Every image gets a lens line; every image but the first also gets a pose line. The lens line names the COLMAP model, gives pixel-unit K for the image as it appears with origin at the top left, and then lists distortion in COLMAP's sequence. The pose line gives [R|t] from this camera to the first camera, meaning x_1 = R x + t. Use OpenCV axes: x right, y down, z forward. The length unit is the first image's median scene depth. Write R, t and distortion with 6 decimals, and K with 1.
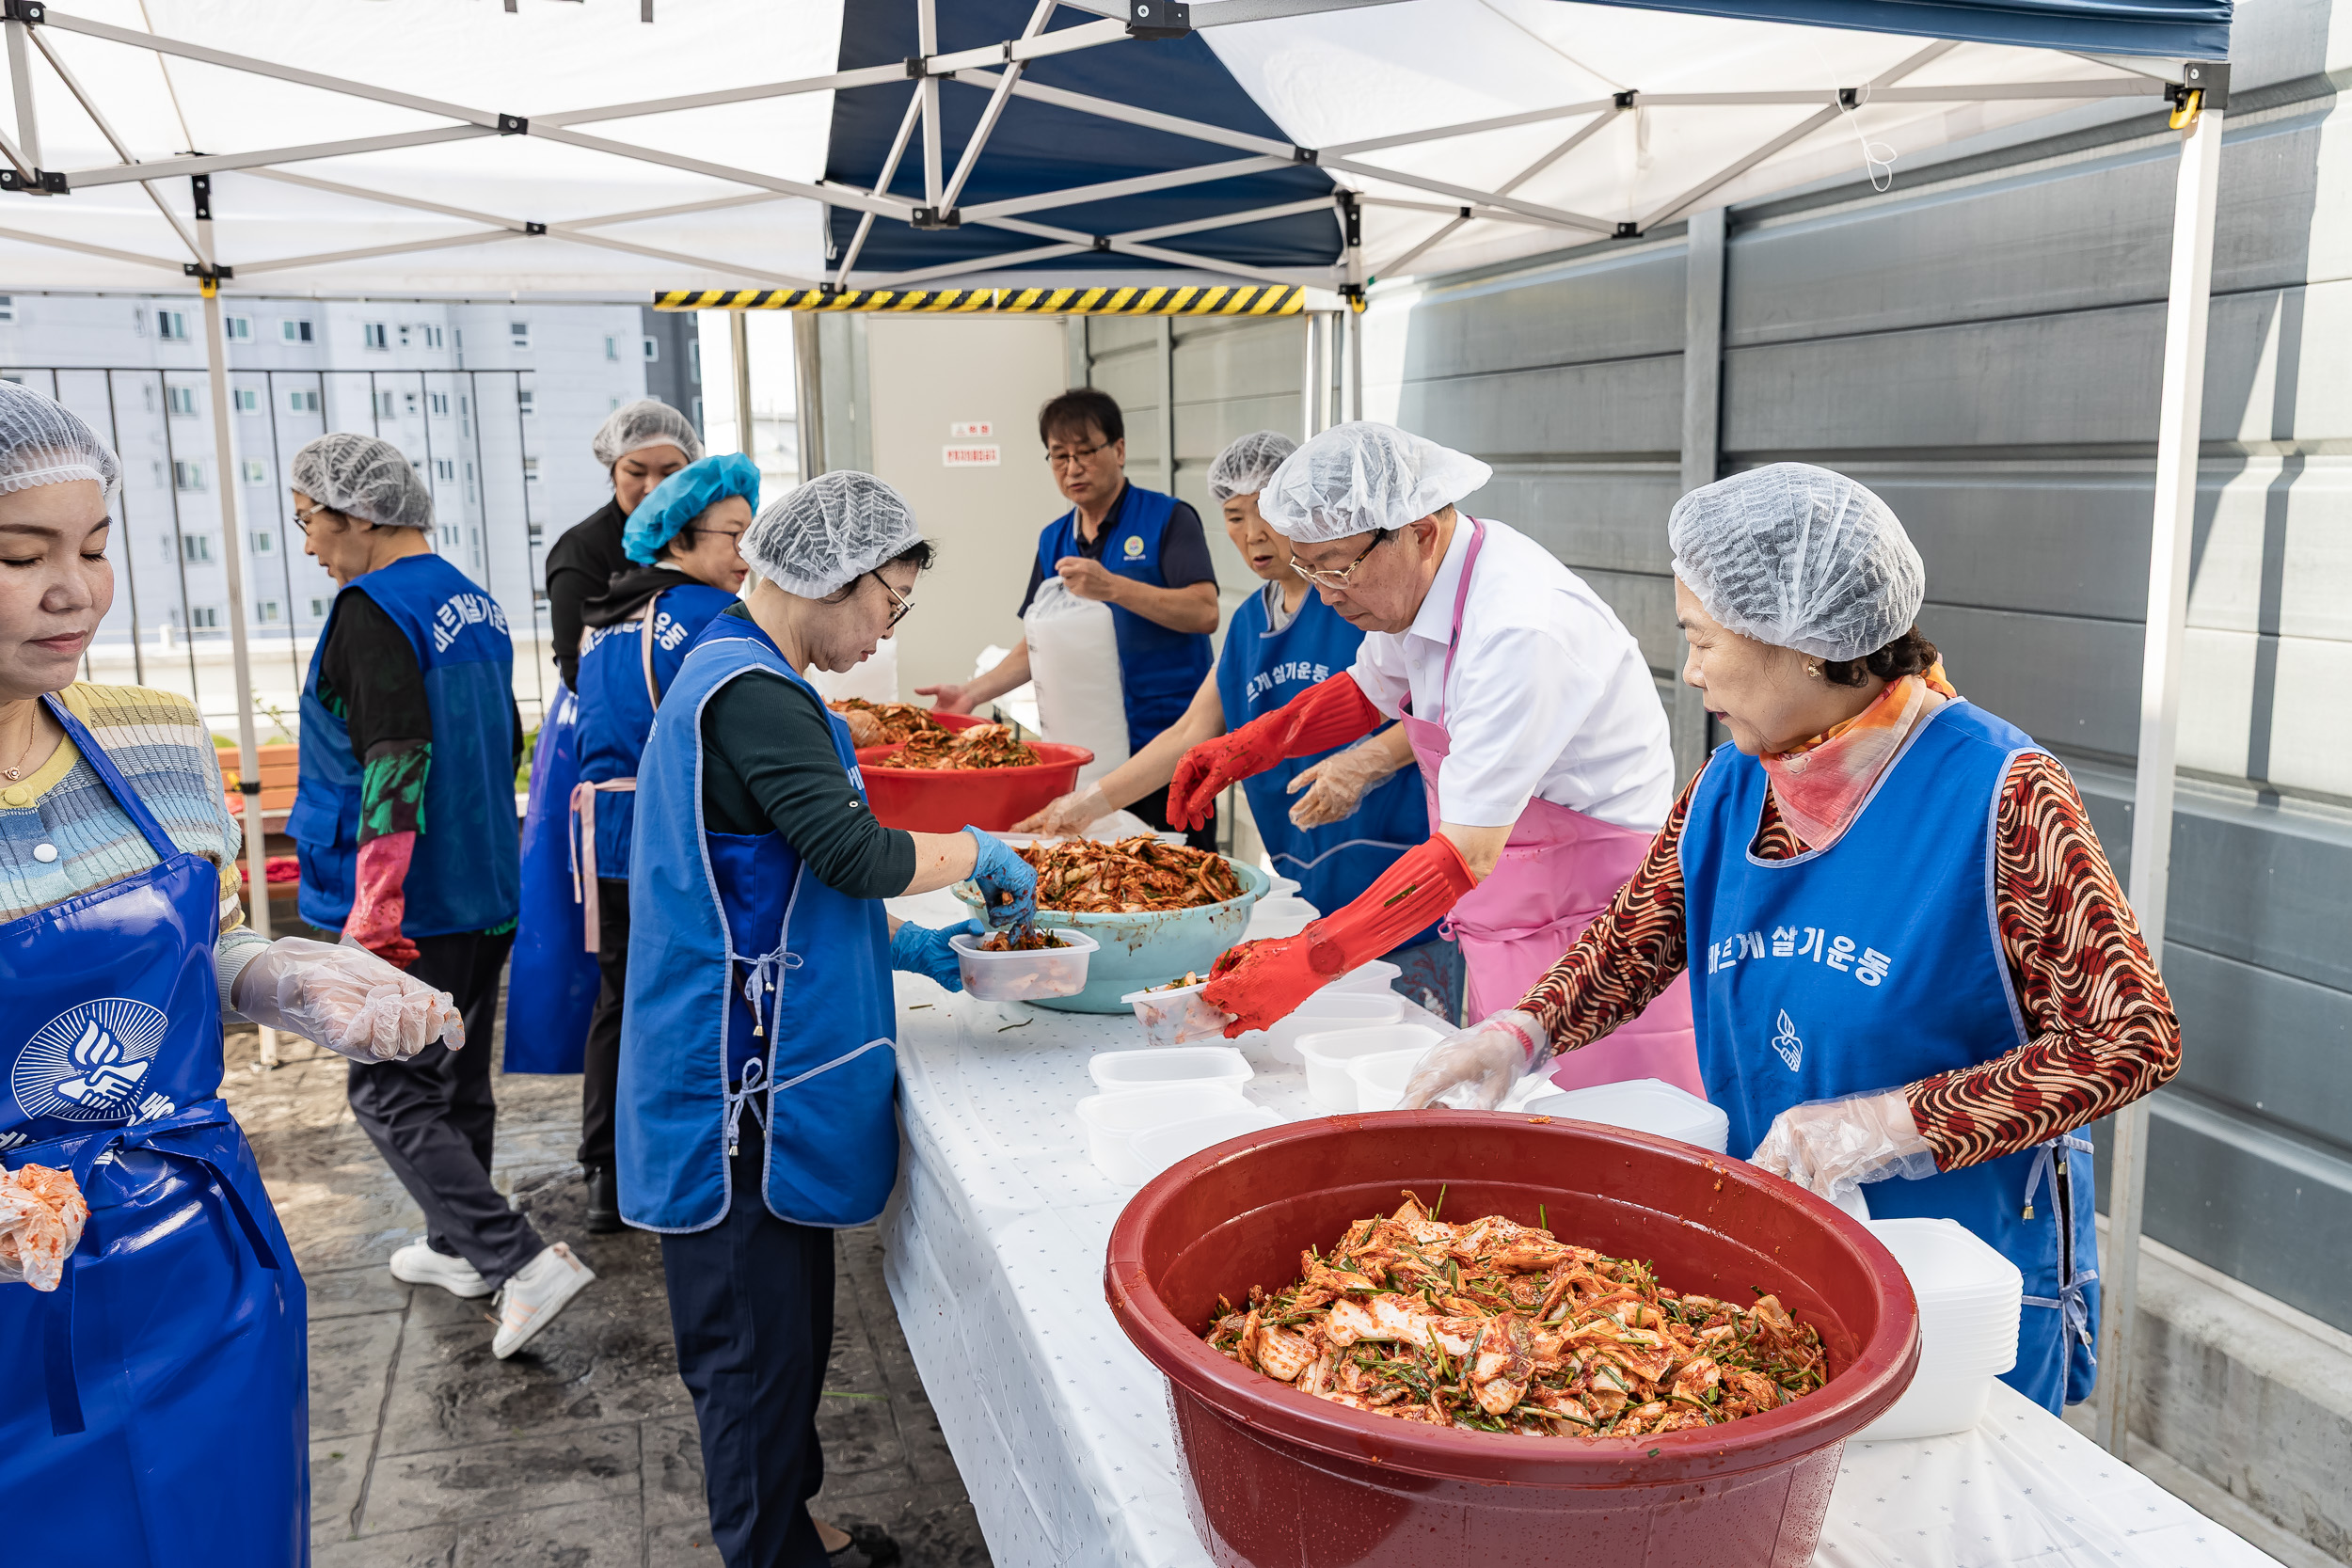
lens RADIAL K [[1928.5, 0, 1176.0], [0, 1928.5, 784.0], [0, 0, 1]] dist [0.035743, 0.067168]
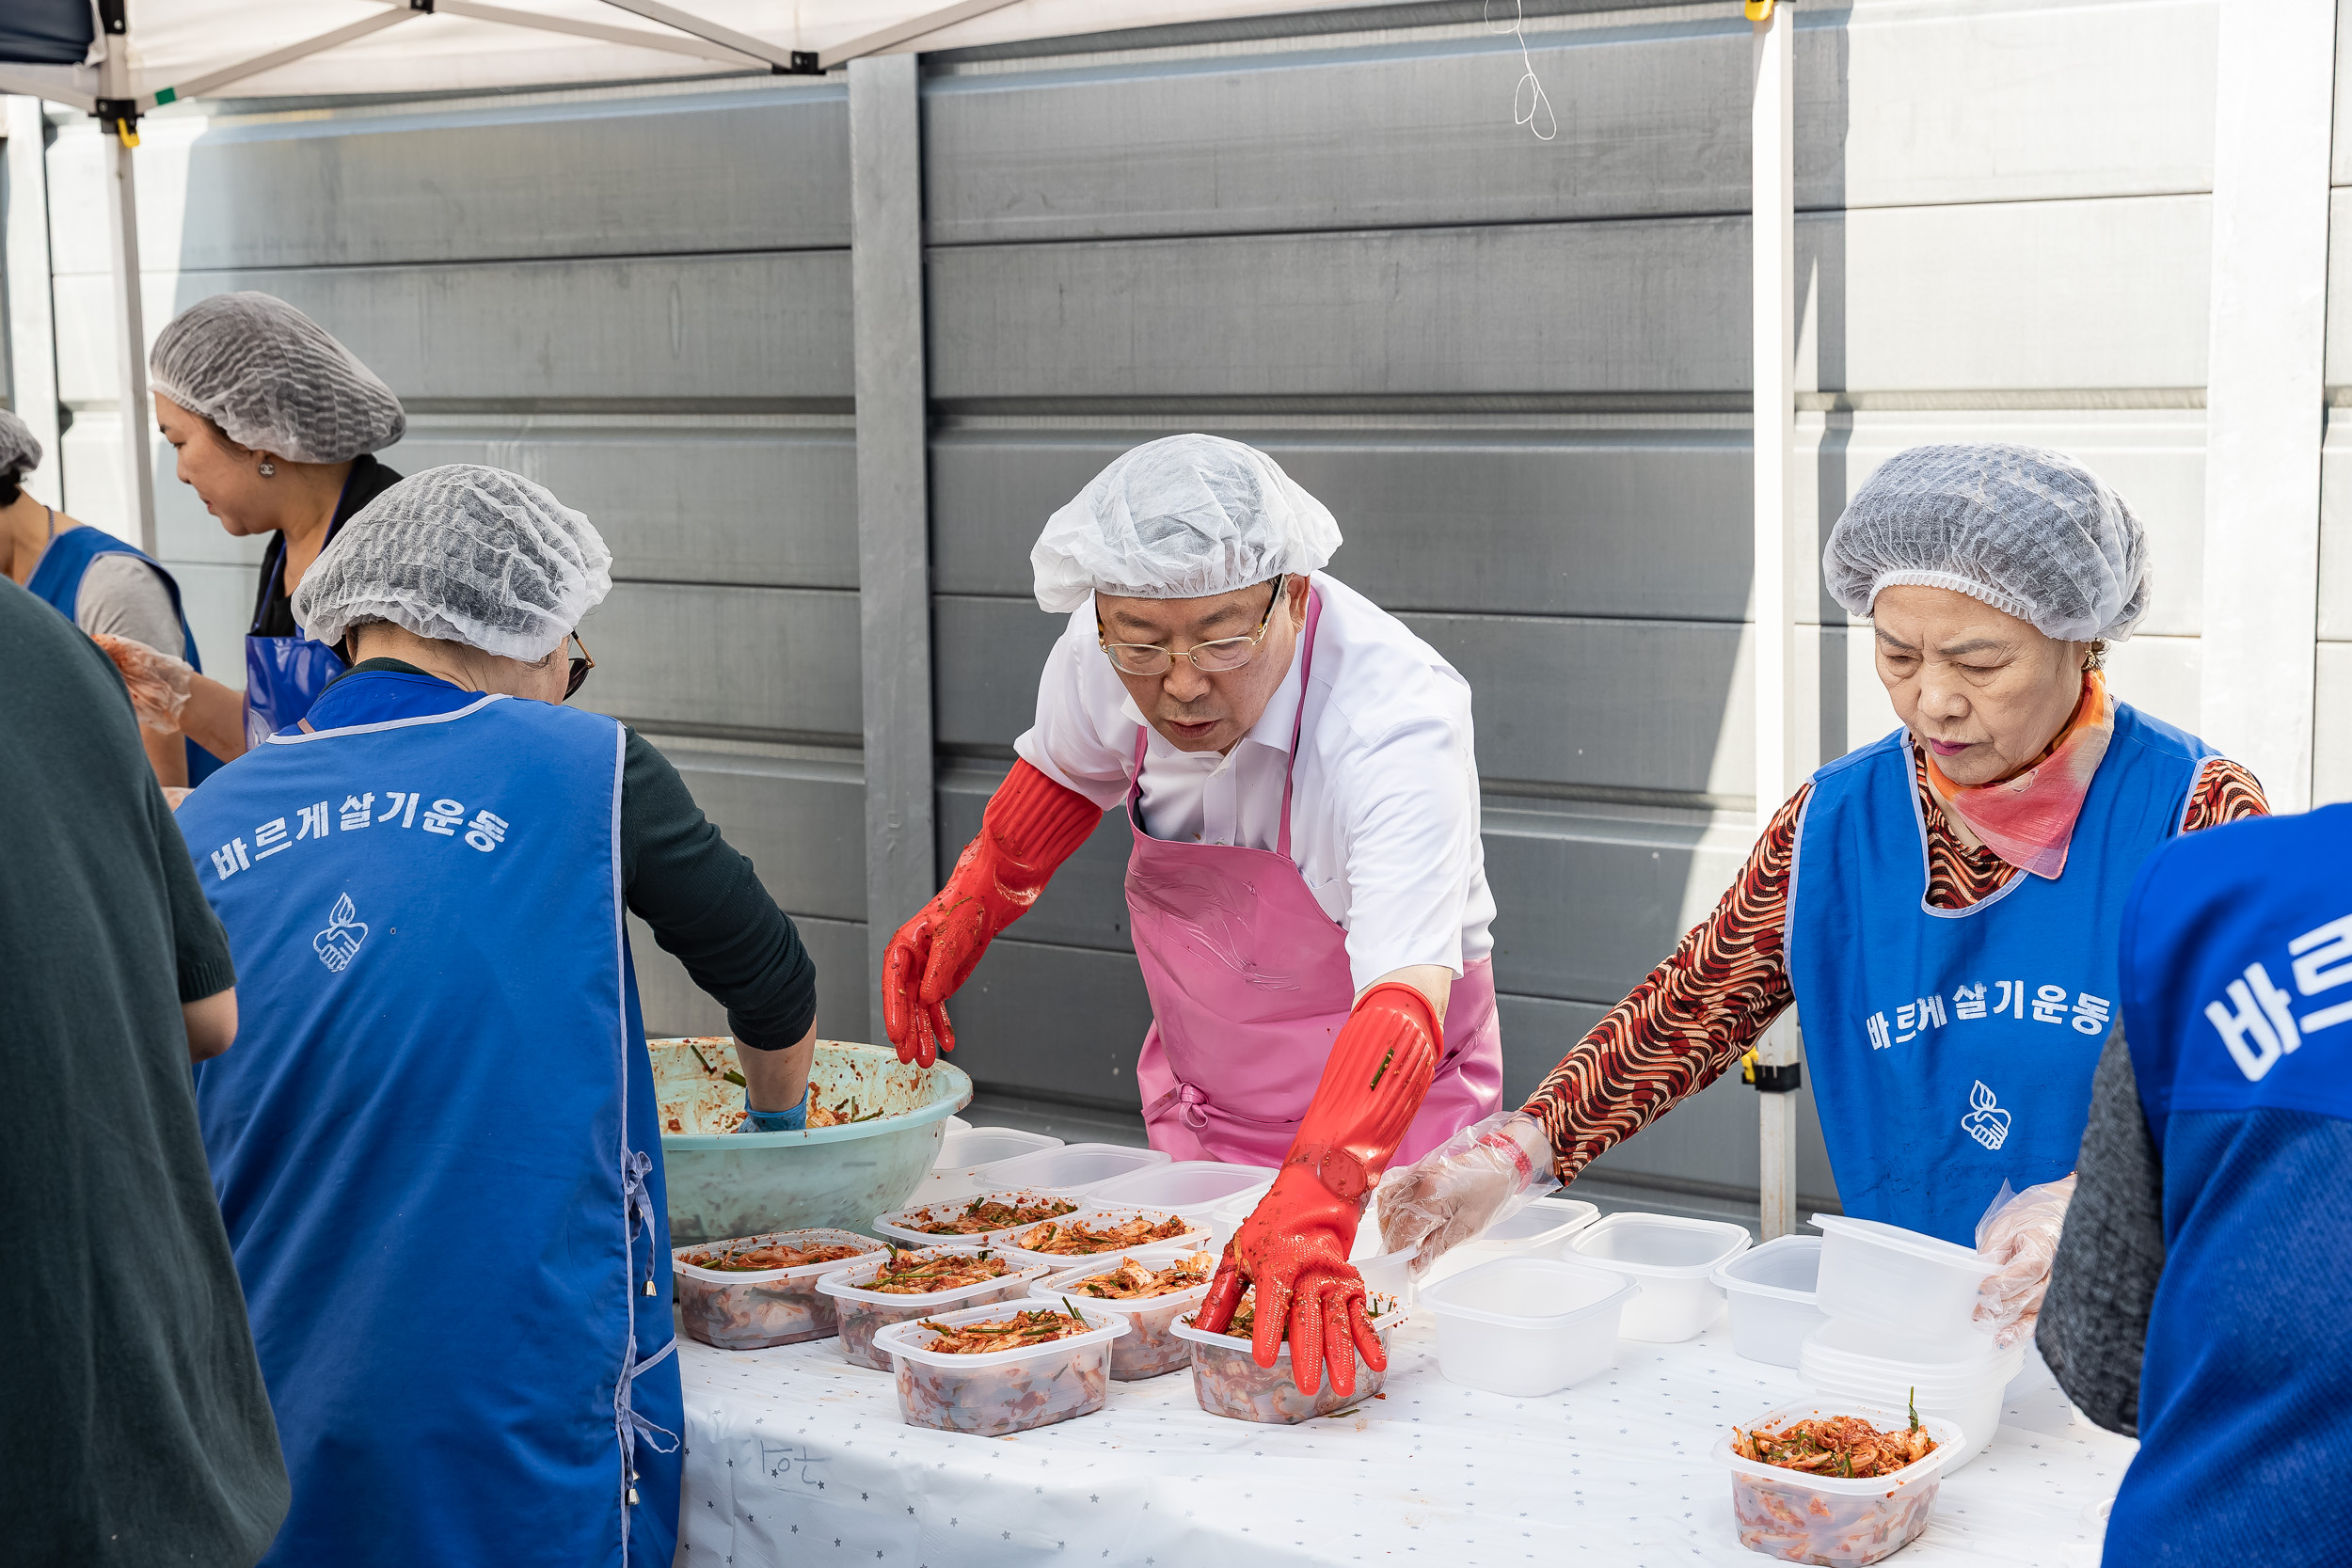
lens RADIAL K [[3502.8, 0, 1176.0], [0, 3502.8, 784.0], [0, 0, 1]] dist [-0.022884, 1.357649]
pose [[0.809310, -0.077136, 0.582295, -0.484643], [0.106485, 0.994181, -0.016302, -0.014205], [-0.577649, 0.075199, 0.812814, -0.028726]]
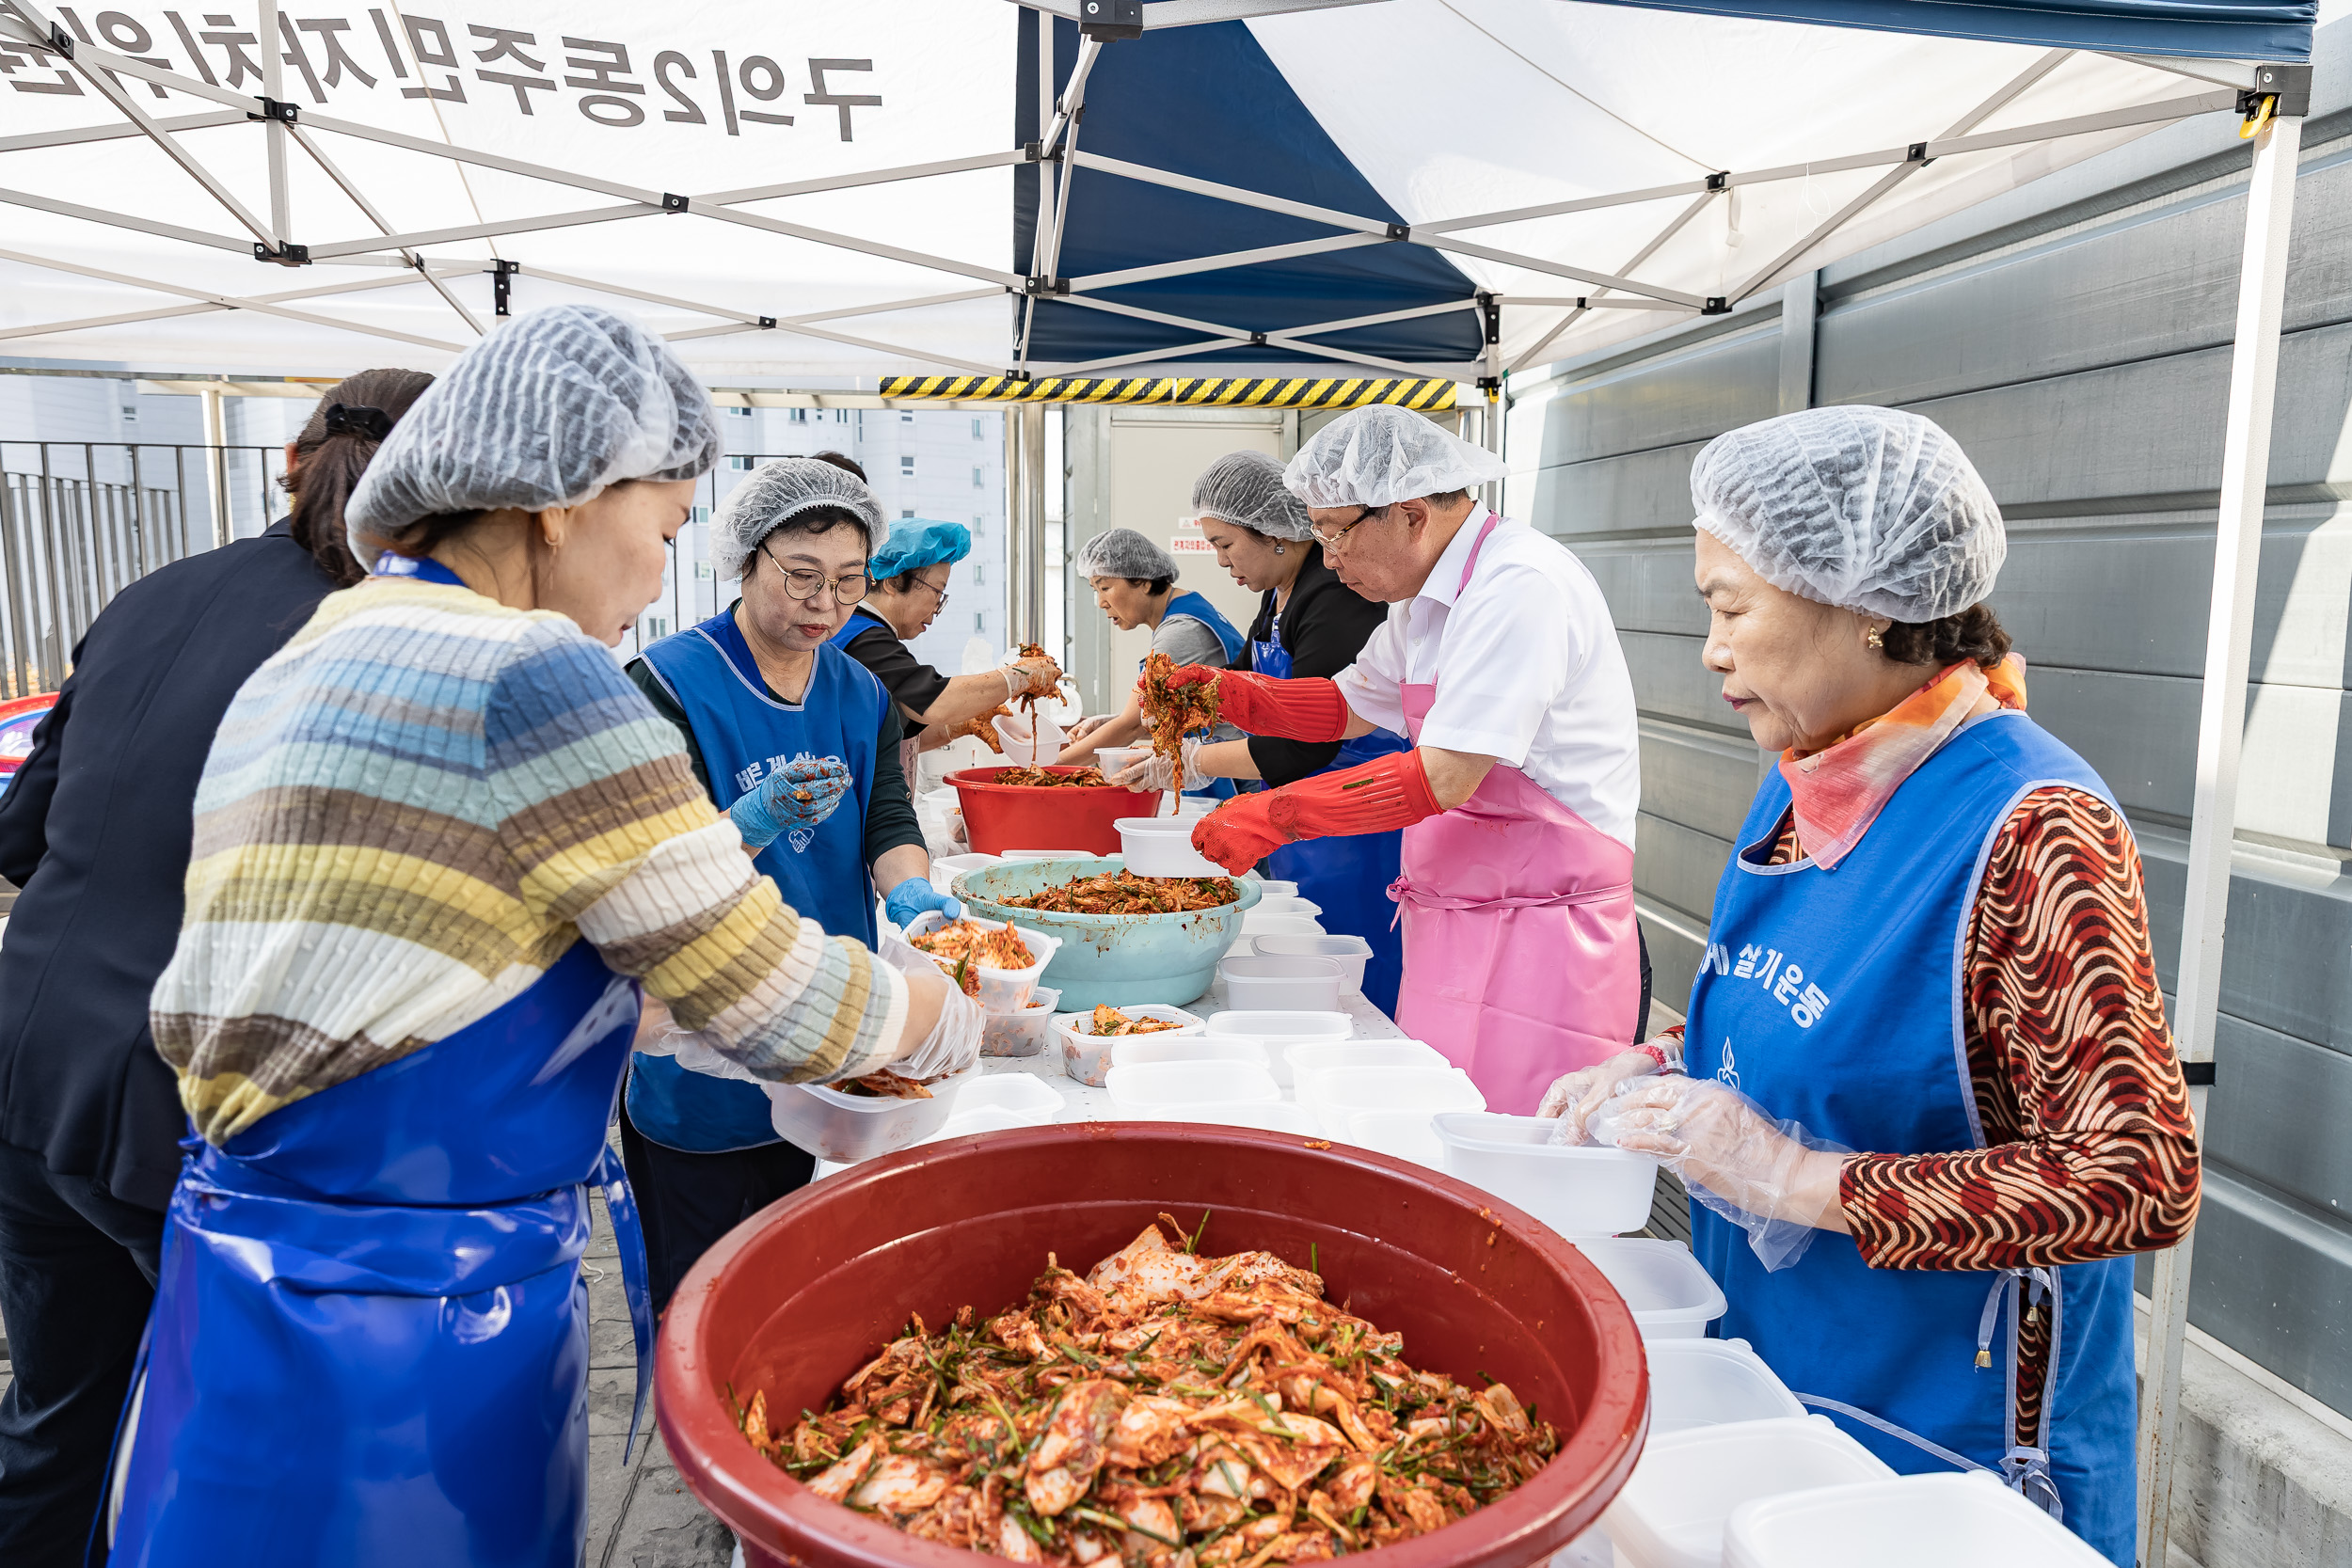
lens RADIAL K [[1600.9, 0, 1176.0], [0, 1600.9, 784.0], [0, 0, 1]] dist [0.002844, 0.054831]
pose [[0.985796, 0.043927, -0.162099, 0.124805], [-0.050099, 0.998159, -0.034184, 0.020198], [0.160299, 0.041820, 0.986182, 0.144100]]
